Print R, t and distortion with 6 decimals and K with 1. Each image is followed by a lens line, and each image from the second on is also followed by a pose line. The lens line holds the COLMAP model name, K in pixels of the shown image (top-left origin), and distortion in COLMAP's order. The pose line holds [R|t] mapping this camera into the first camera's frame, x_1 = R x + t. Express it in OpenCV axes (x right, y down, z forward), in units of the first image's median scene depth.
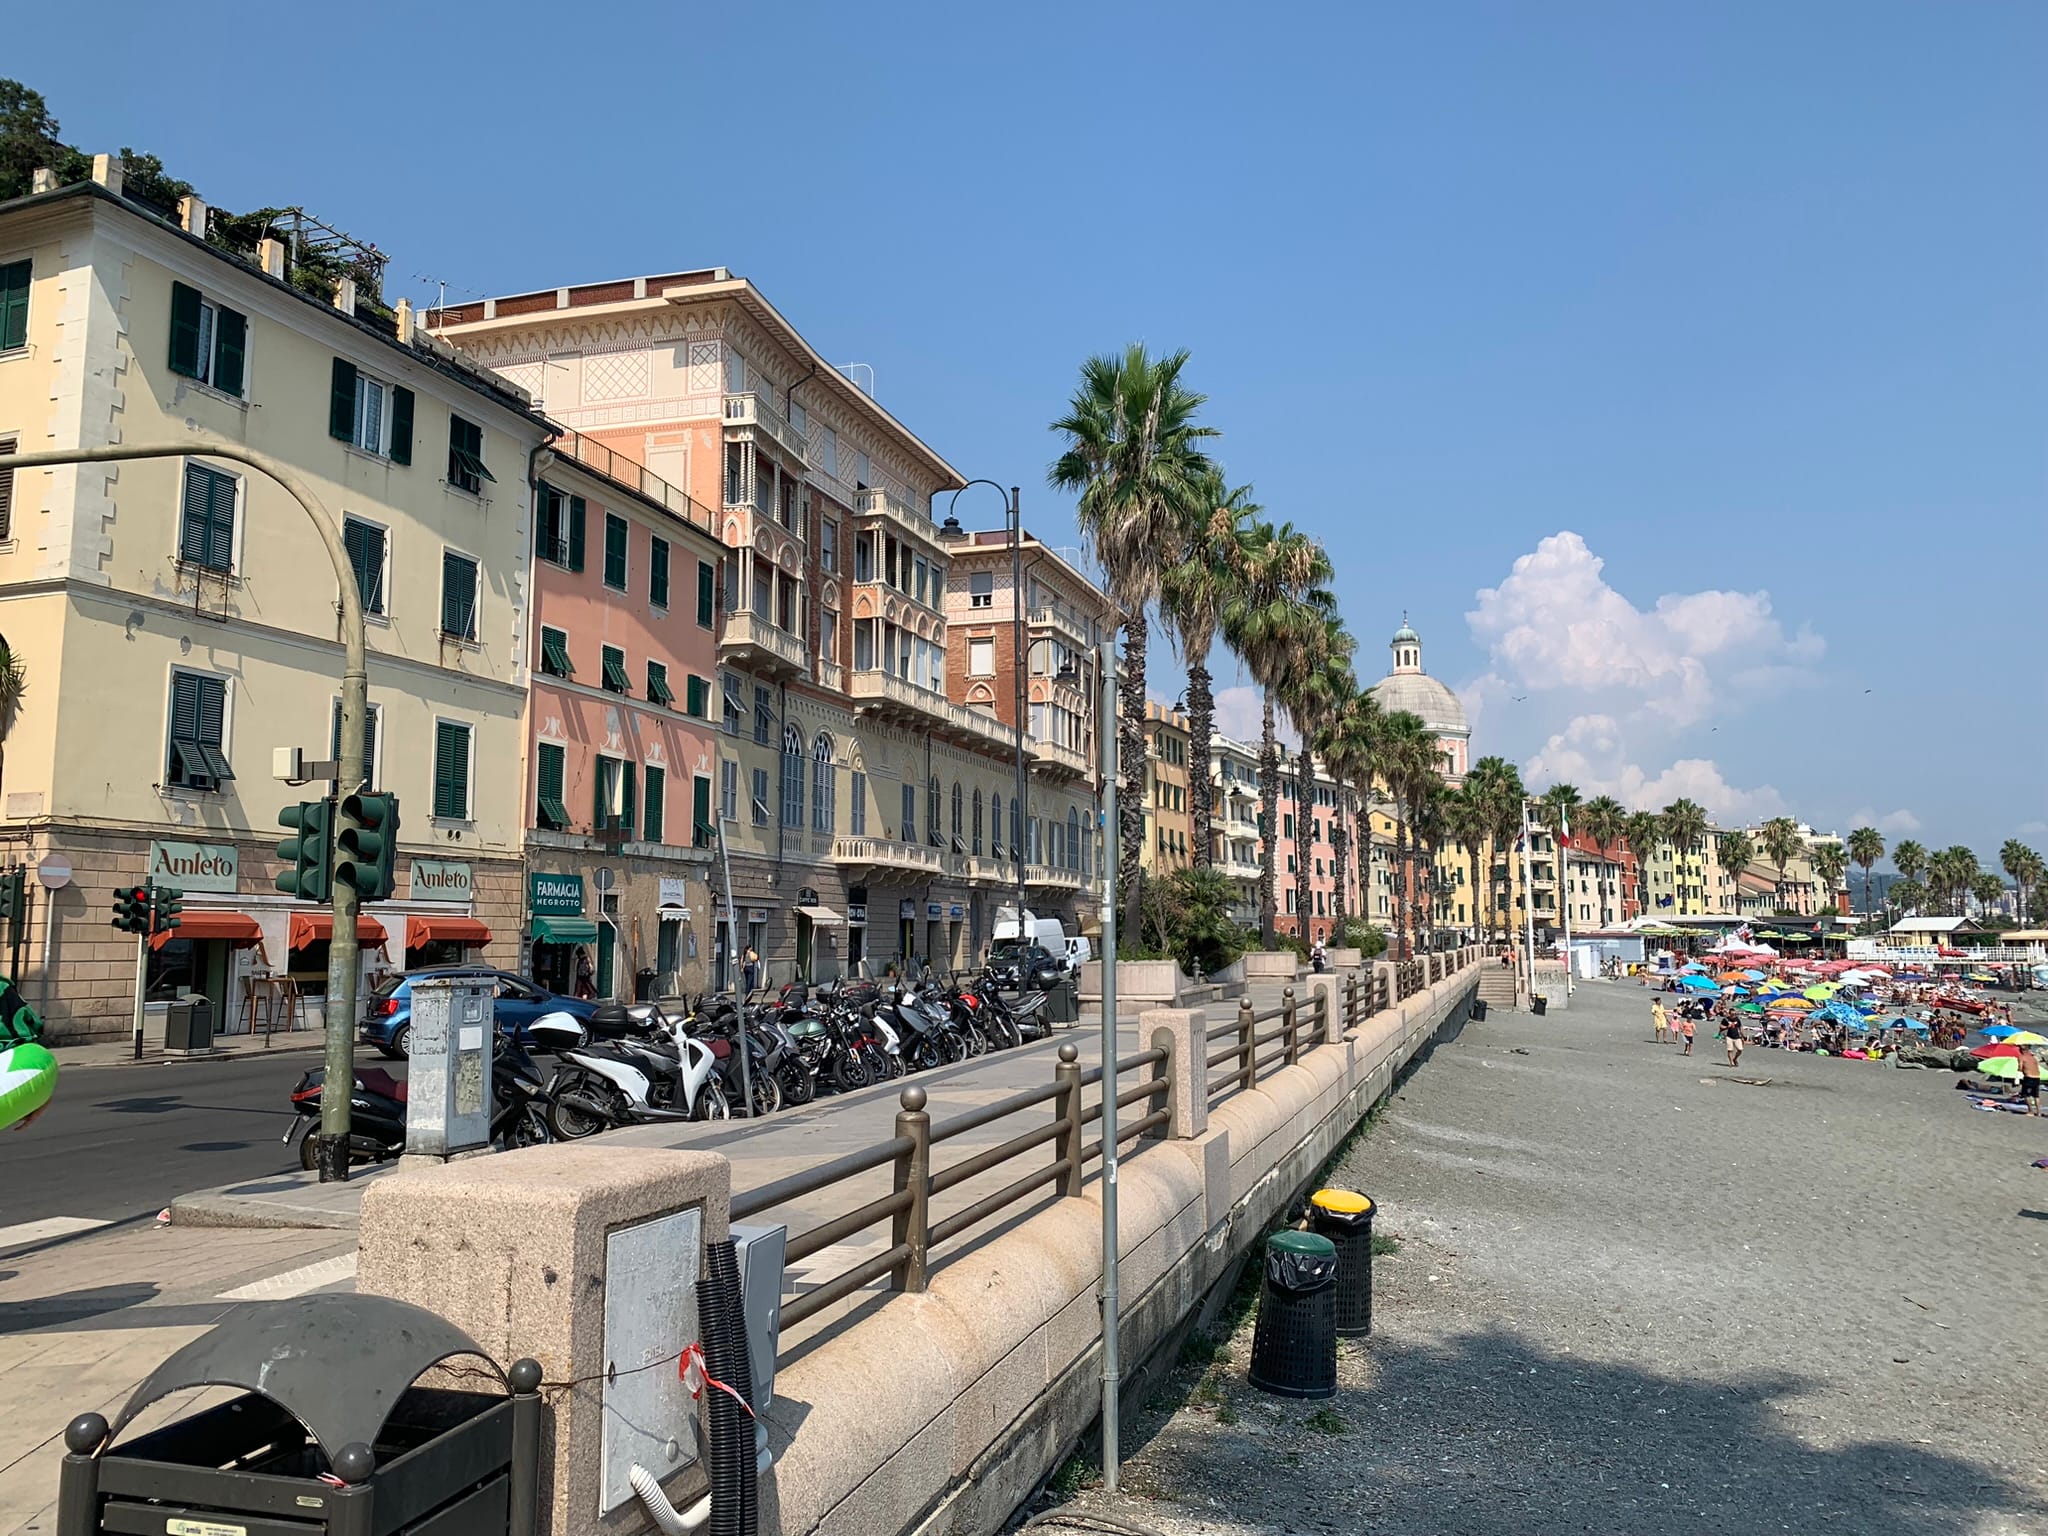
lens RADIAL K [[1574.9, 0, 1026.9], [0, 1574.9, 767.2], [0, 0, 1]] dist [0.035470, -0.003309]
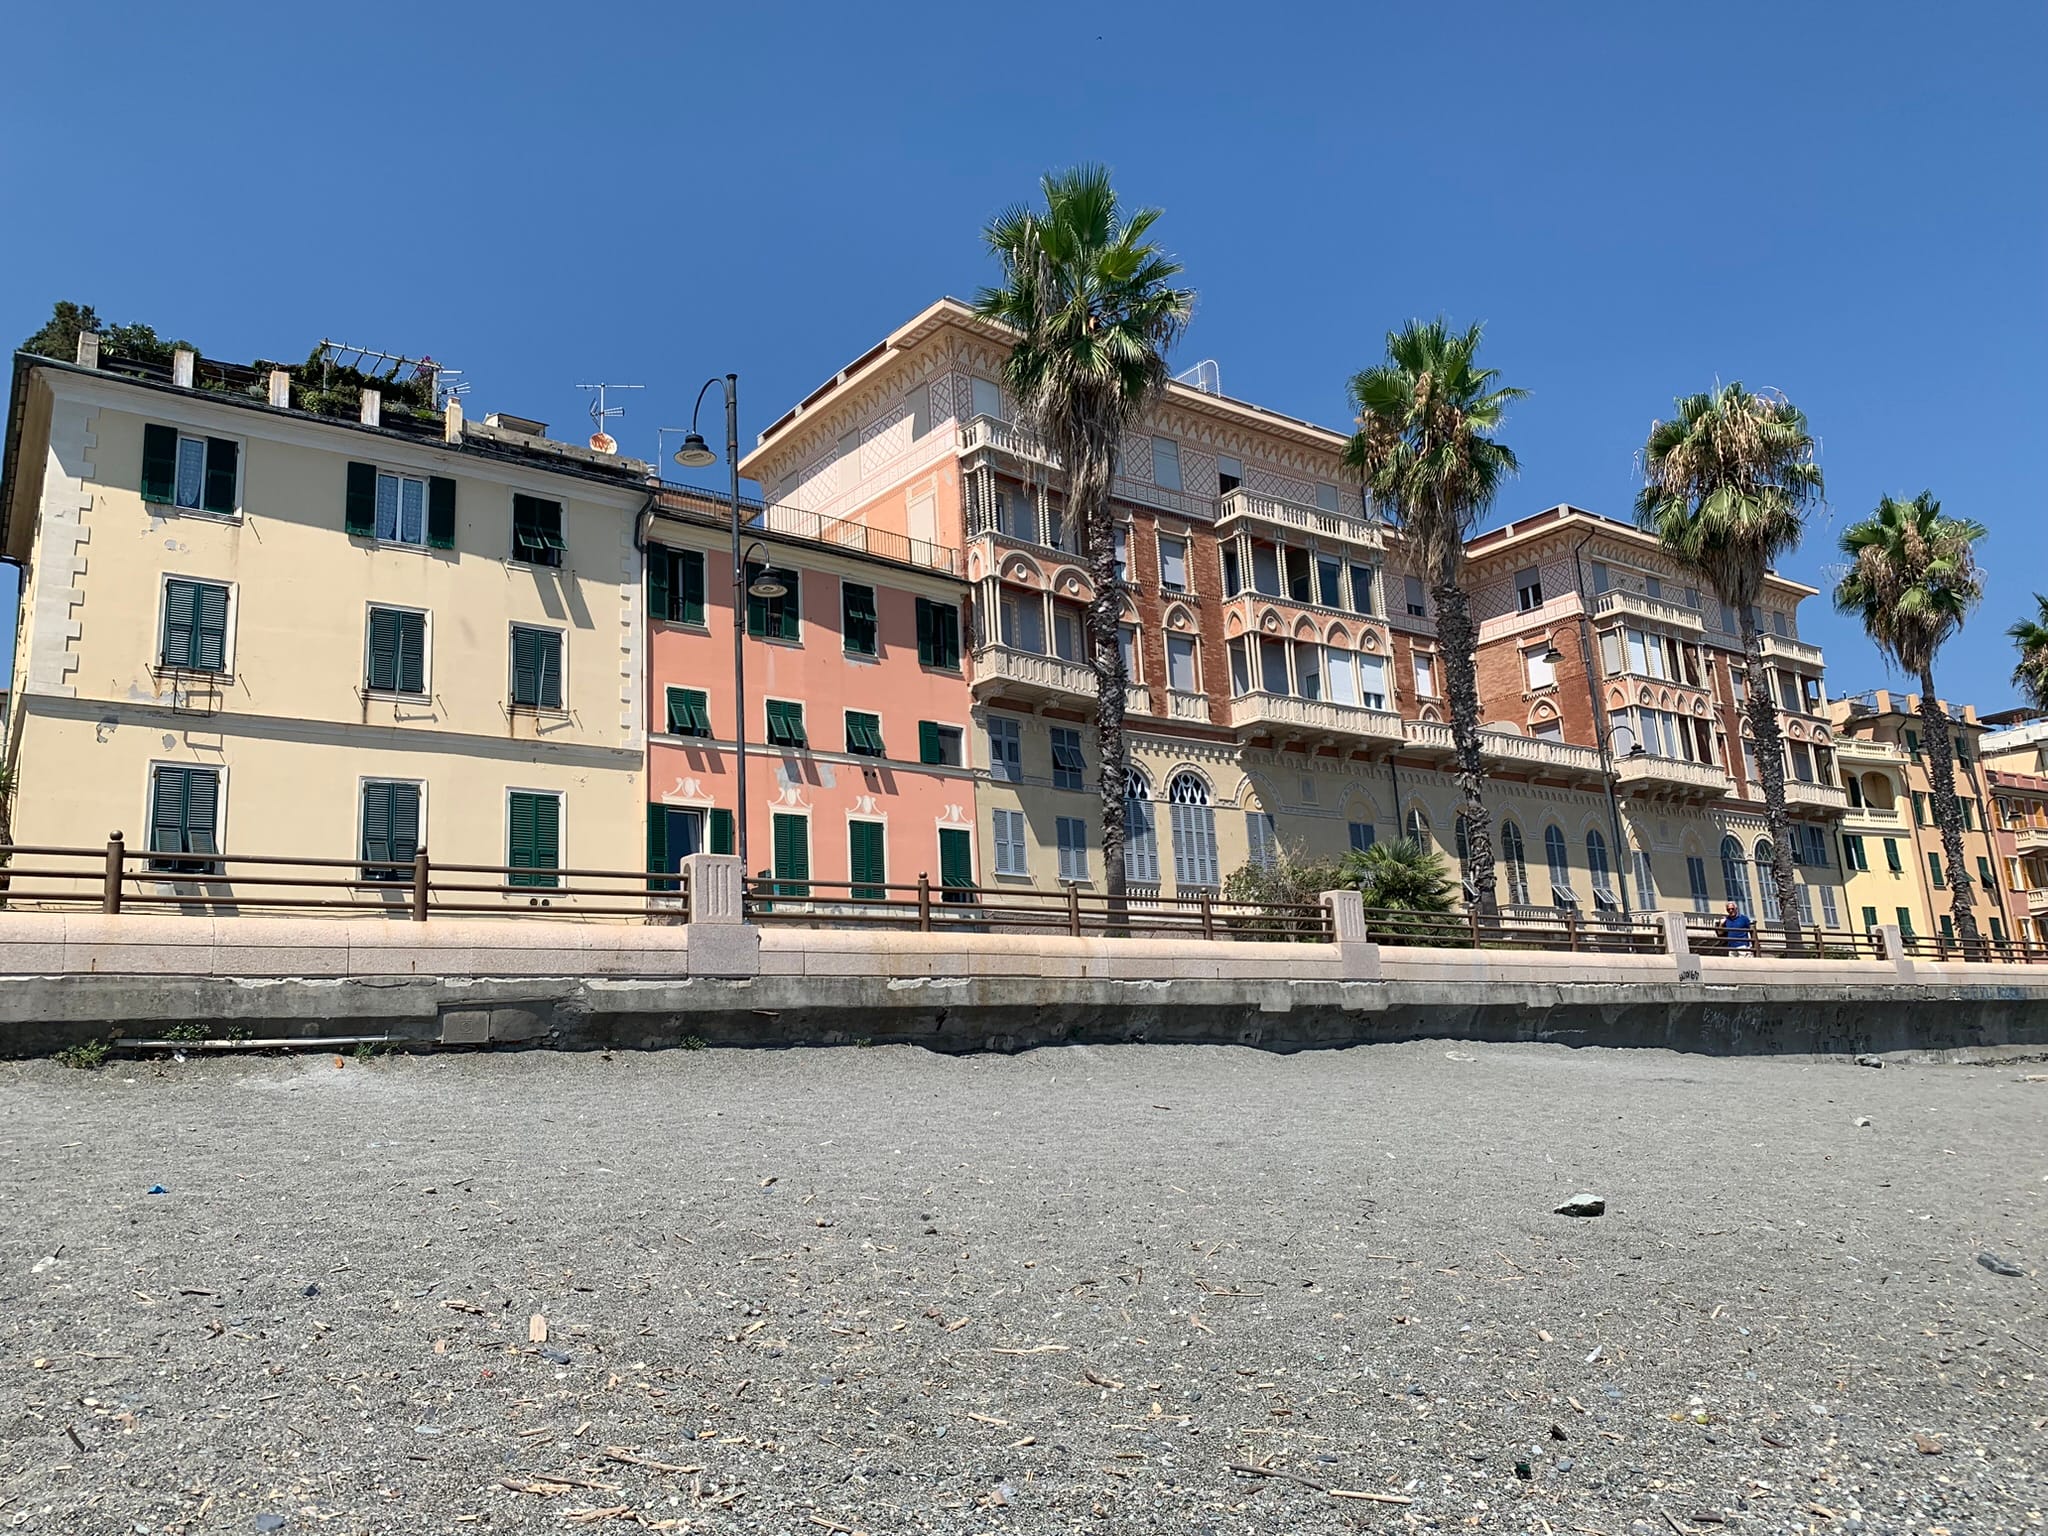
lens RADIAL K [[1574.9, 0, 1024.1], [0, 1574.9, 760.0], [0, 0, 1]] dist [0.035470, -0.003309]
pose [[0.816156, -0.169621, -0.552375, 0.408900], [0.117330, 0.984678, -0.129011, 0.107728], [0.565794, 0.040483, 0.823552, 0.324583]]
